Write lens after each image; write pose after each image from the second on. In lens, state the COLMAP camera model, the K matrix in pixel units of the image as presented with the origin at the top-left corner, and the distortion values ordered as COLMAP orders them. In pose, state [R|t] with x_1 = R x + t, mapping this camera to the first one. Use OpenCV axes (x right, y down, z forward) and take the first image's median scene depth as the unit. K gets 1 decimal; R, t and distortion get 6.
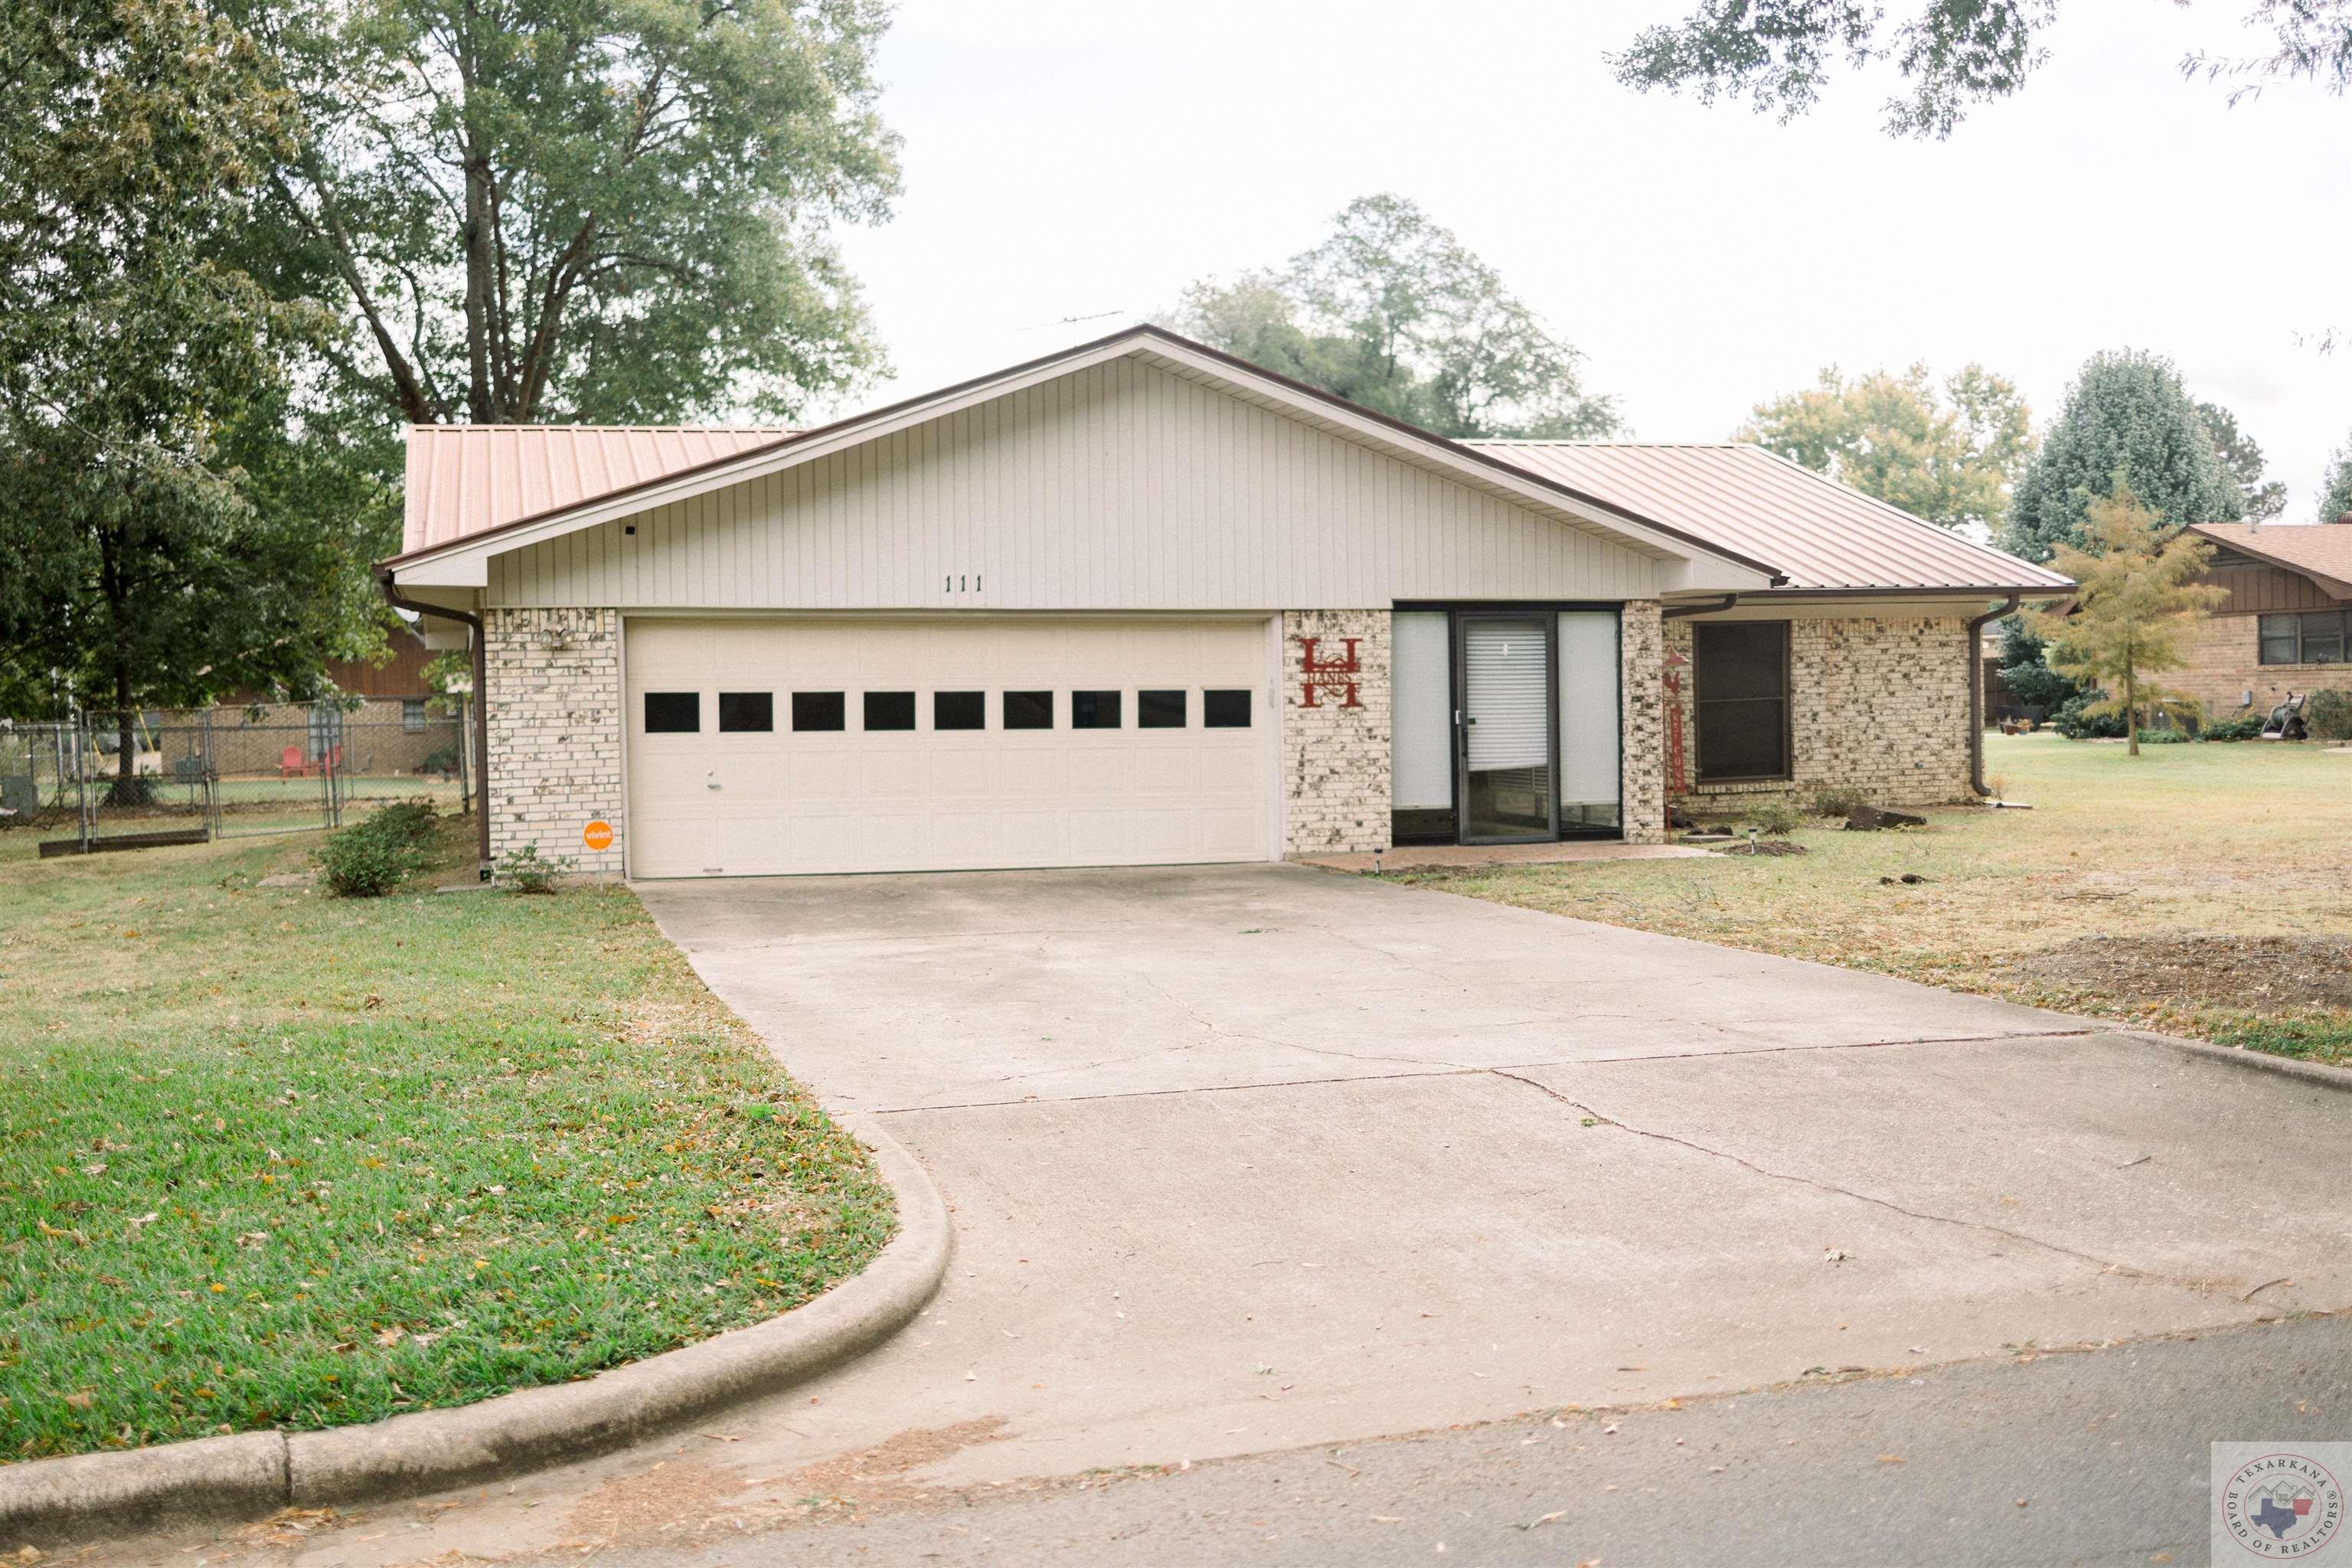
lens RADIAL K [[2331.7, 0, 1163.8], [0, 2331.7, 770.9], [0, 0, 1]] dist [0.021272, 0.000000]
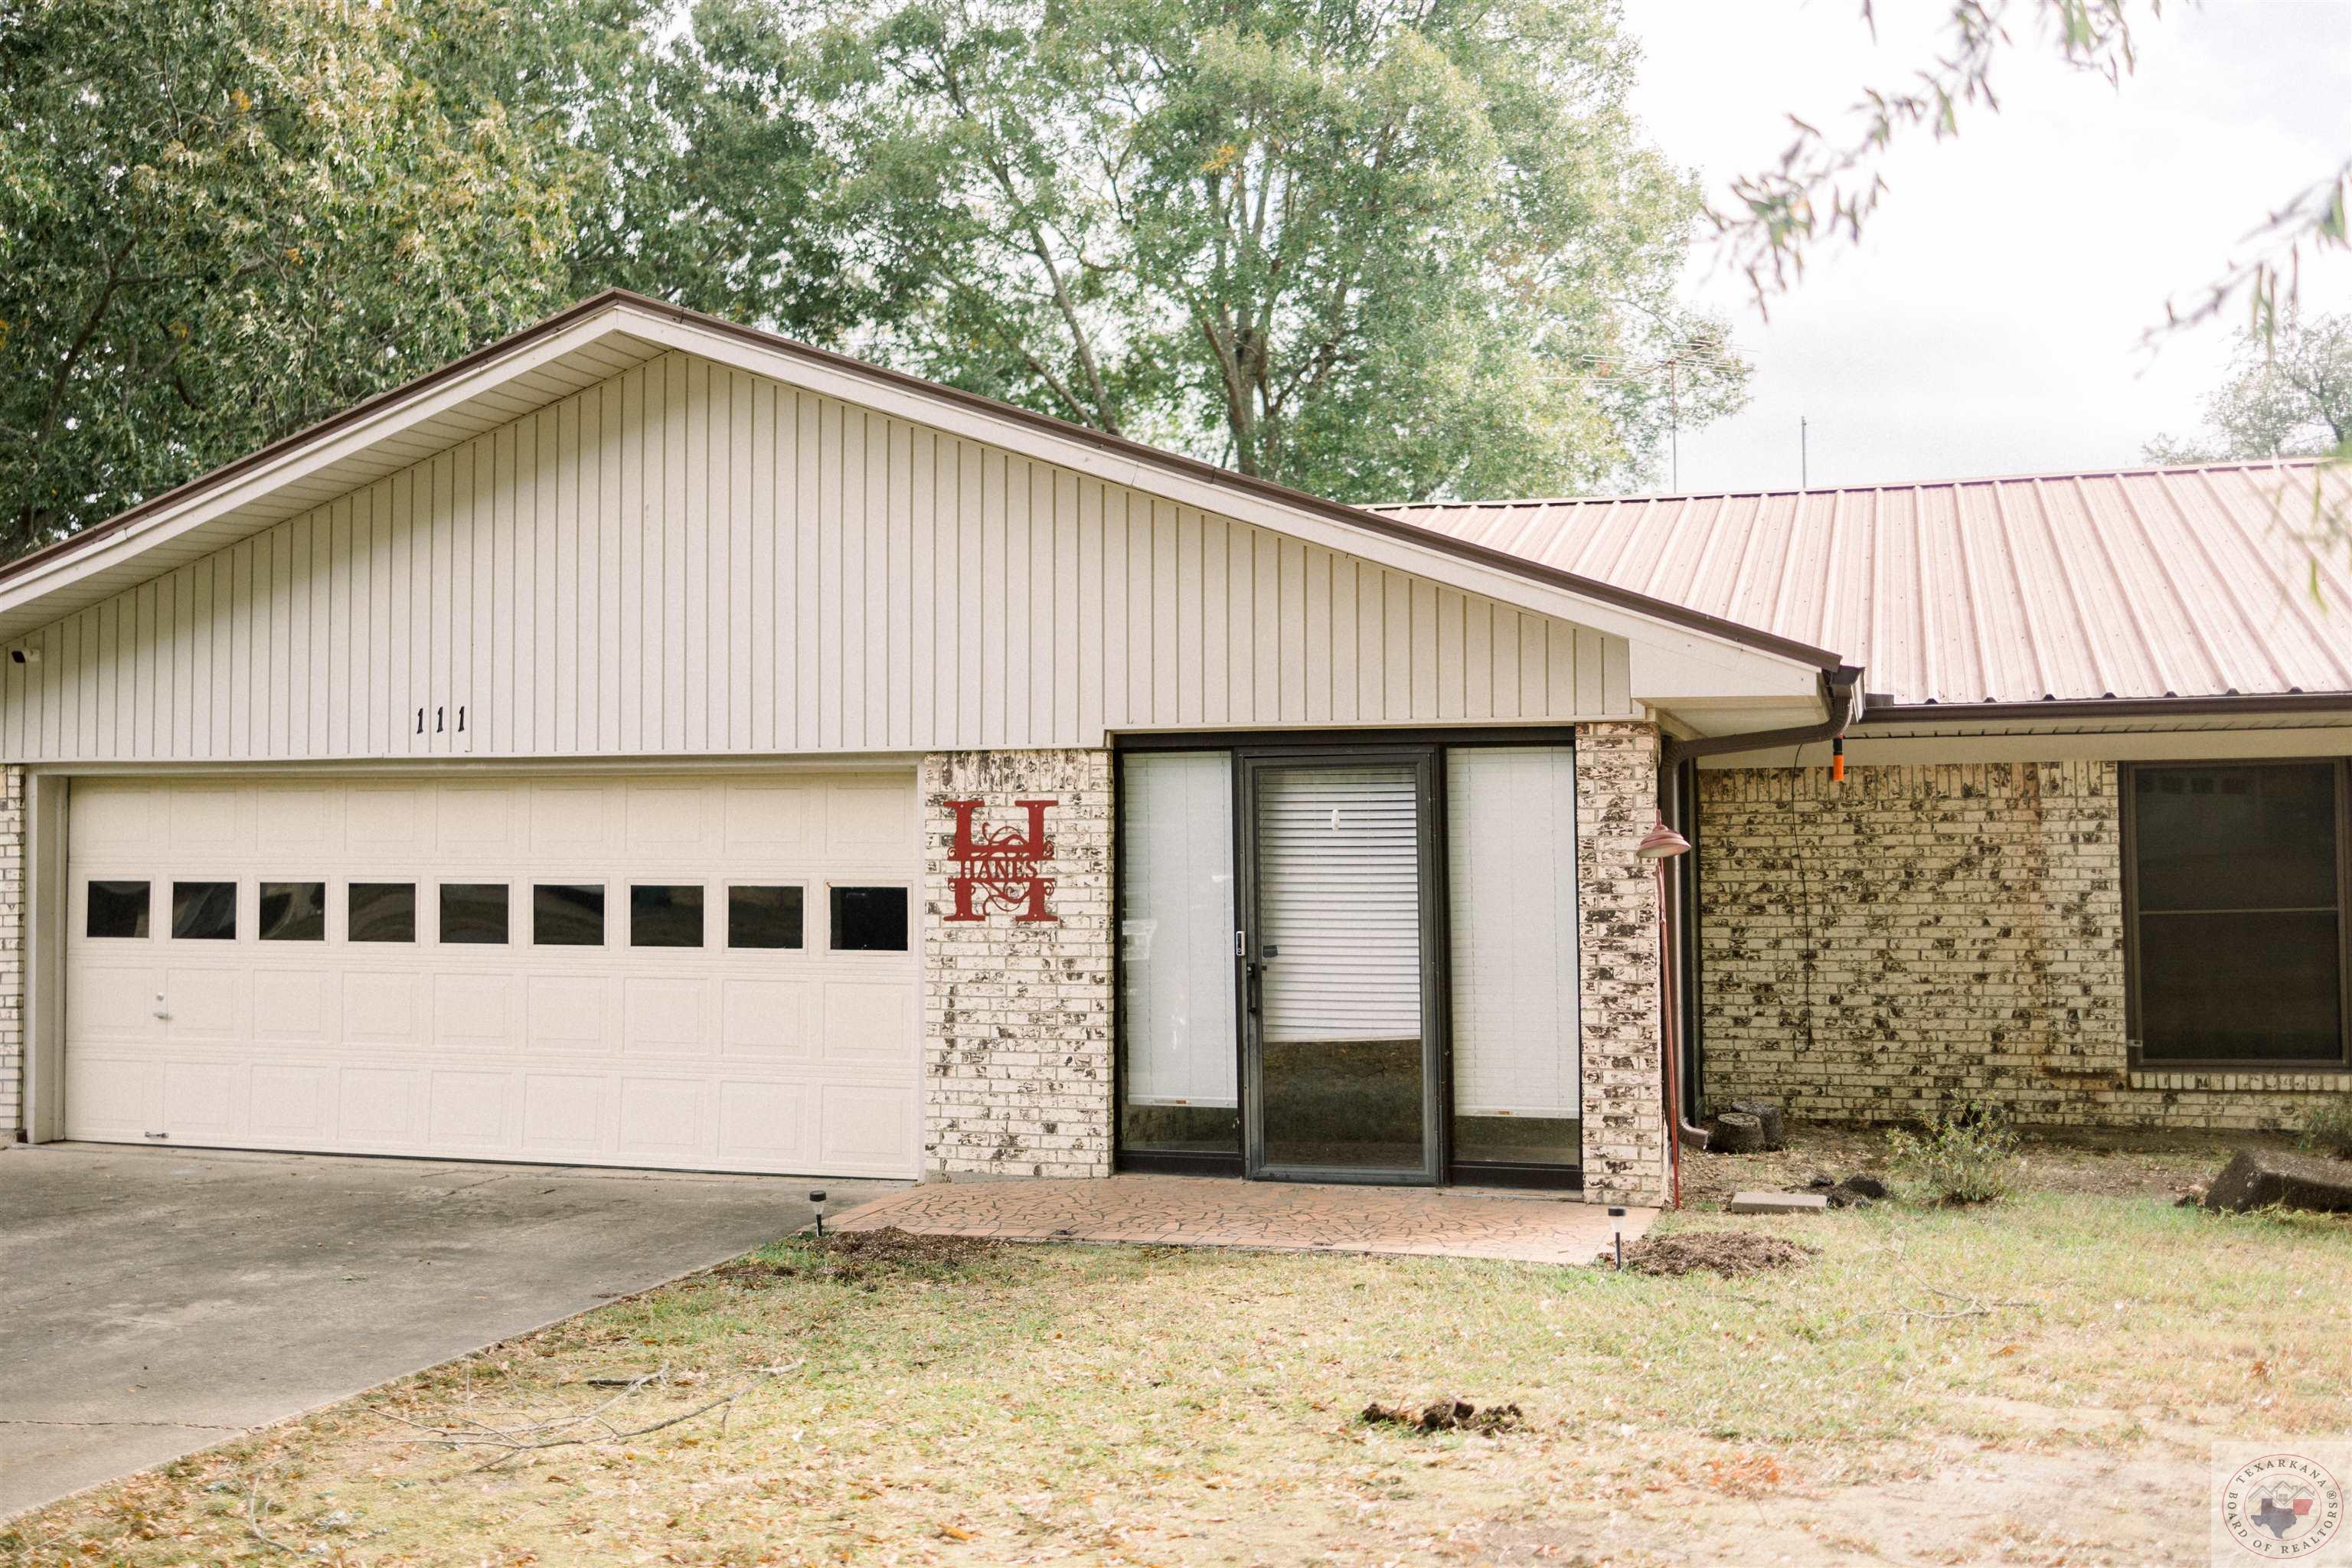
lens RADIAL K [[2331.7, 0, 1158.4], [0, 2331.7, 772.5], [0, 0, 1]] dist [0.021272, 0.000000]
pose [[0.830595, -0.008884, -0.556807, 0.421394], [-0.024747, 0.998296, -0.052844, -0.034061], [0.556328, 0.057671, 0.828959, 0.540822]]
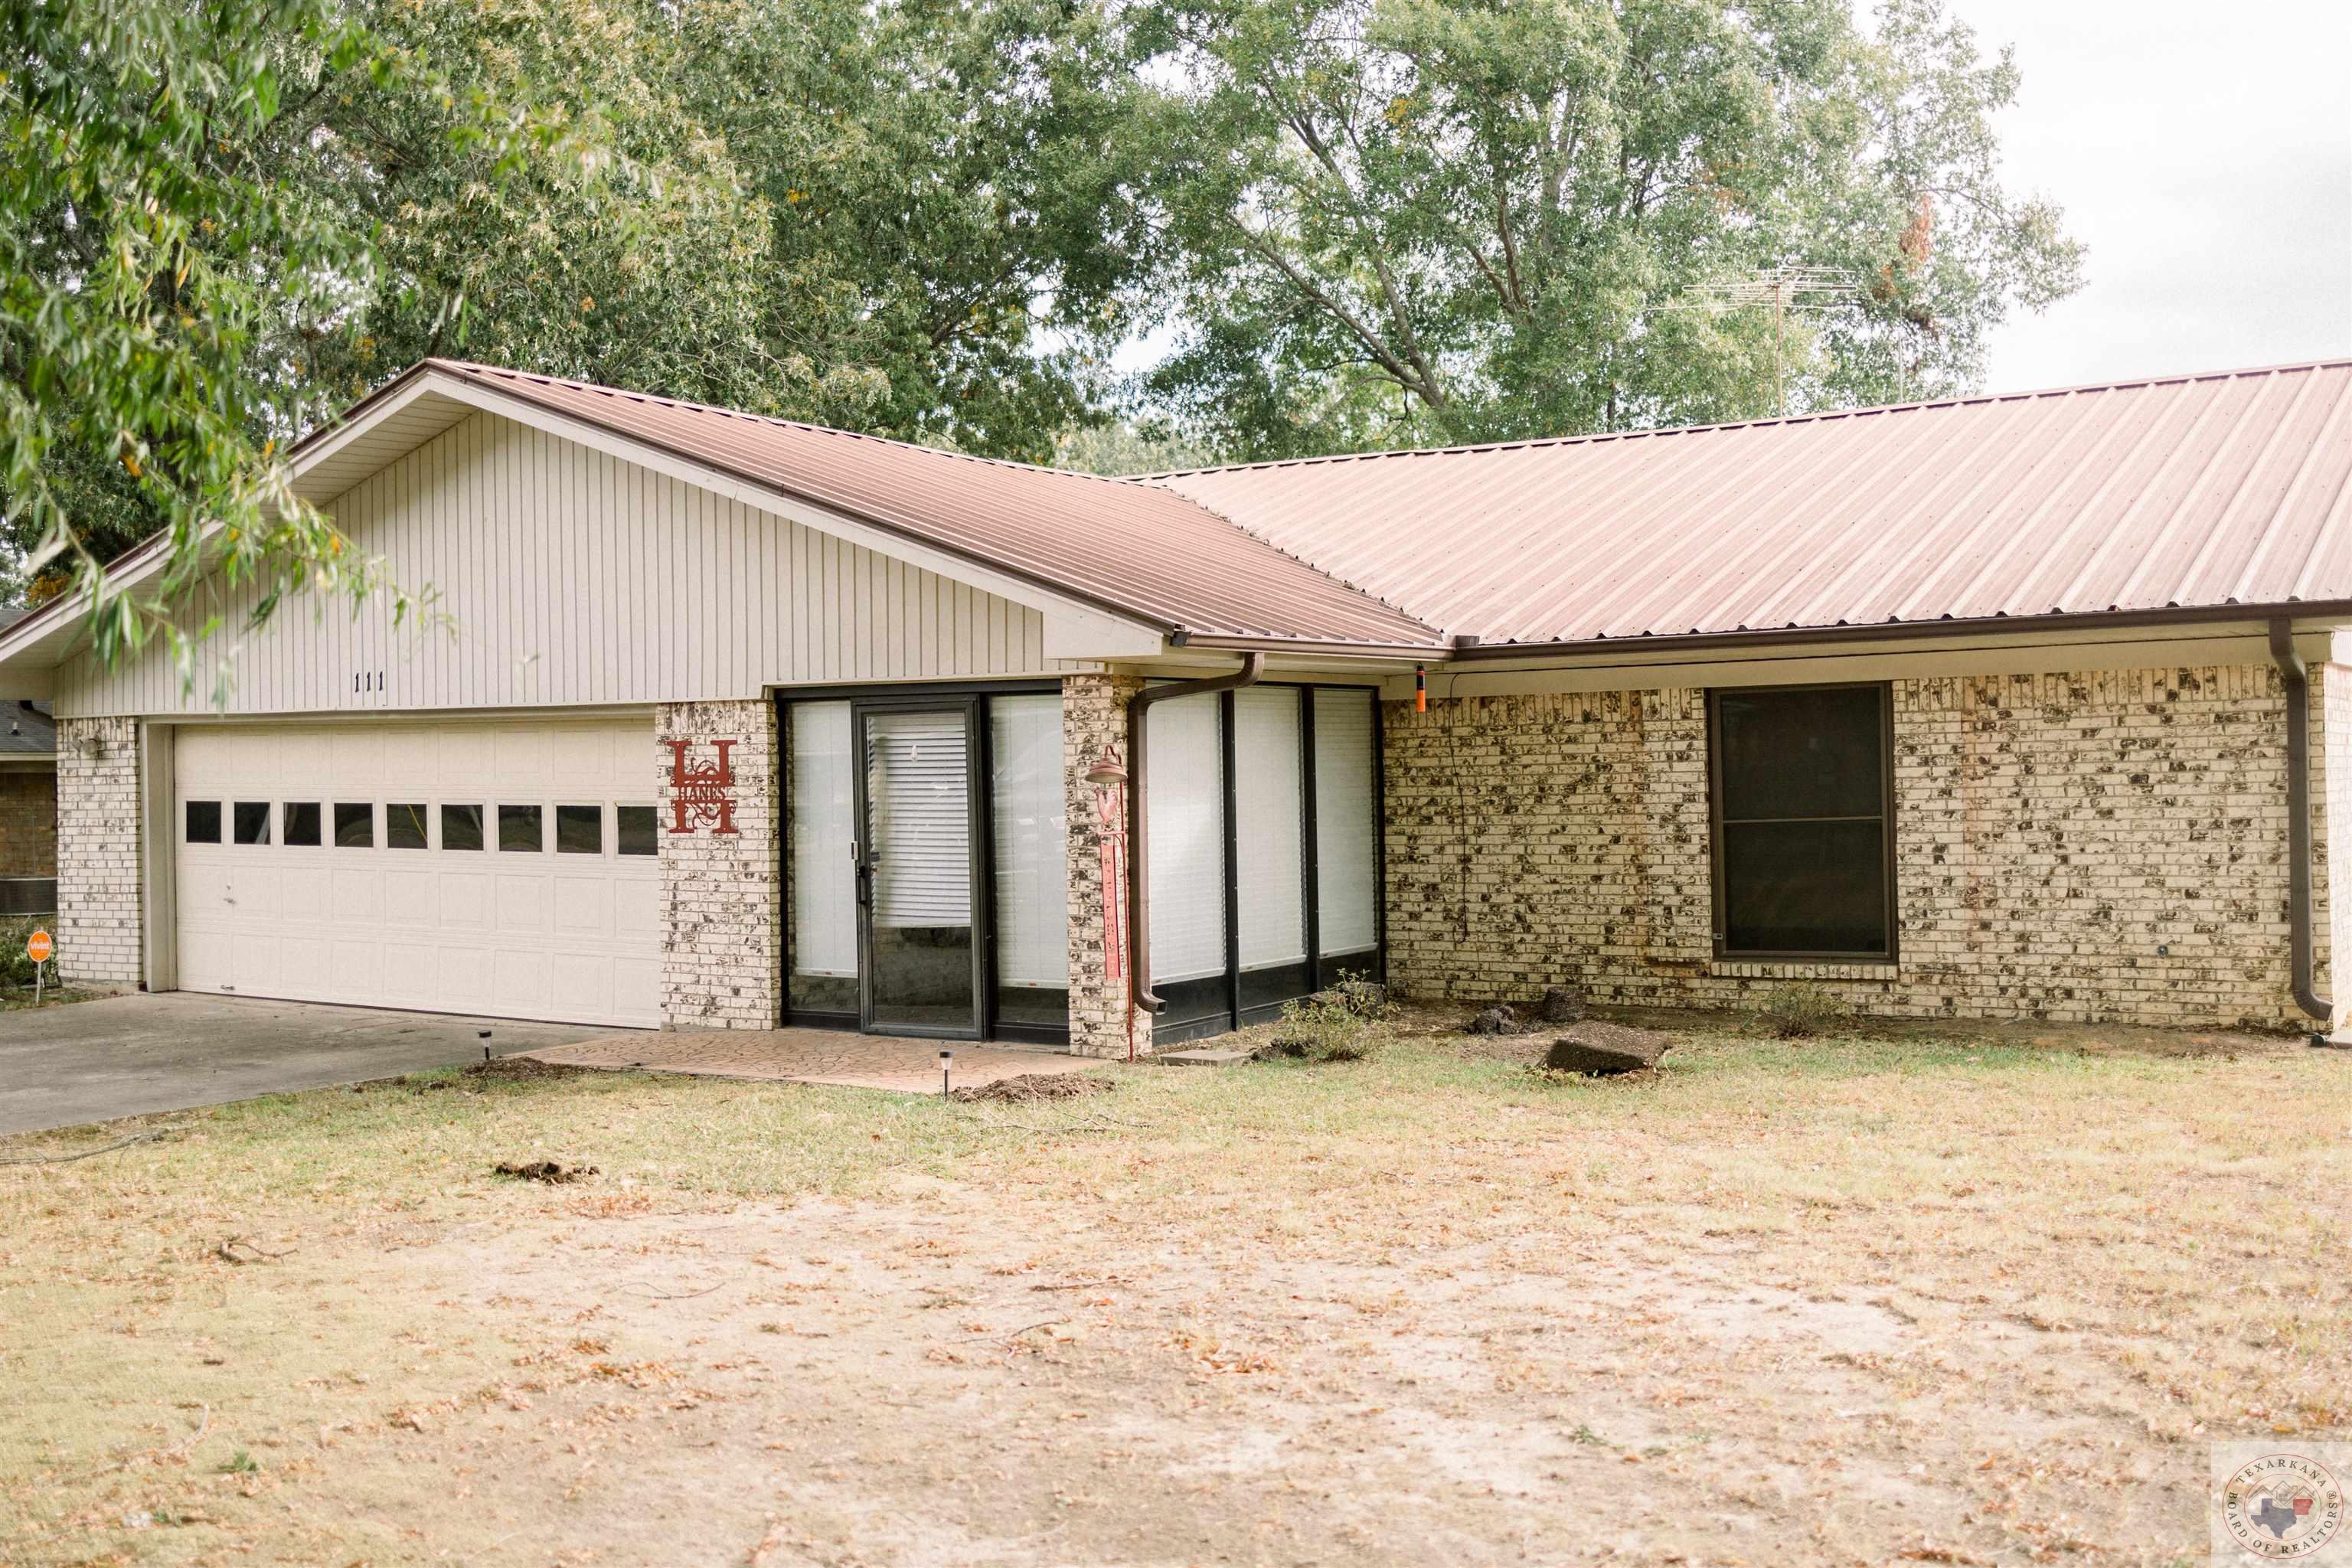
lens RADIAL K [[2331.7, 0, 1160.4], [0, 2331.7, 778.3], [0, 0, 1]] dist [0.021272, 0.000000]
pose [[0.654770, 0.012341, -0.755728, 0.727431], [-0.018383, 0.999831, 0.000400, -0.047272], [0.755605, 0.013631, 0.654886, 0.617958]]
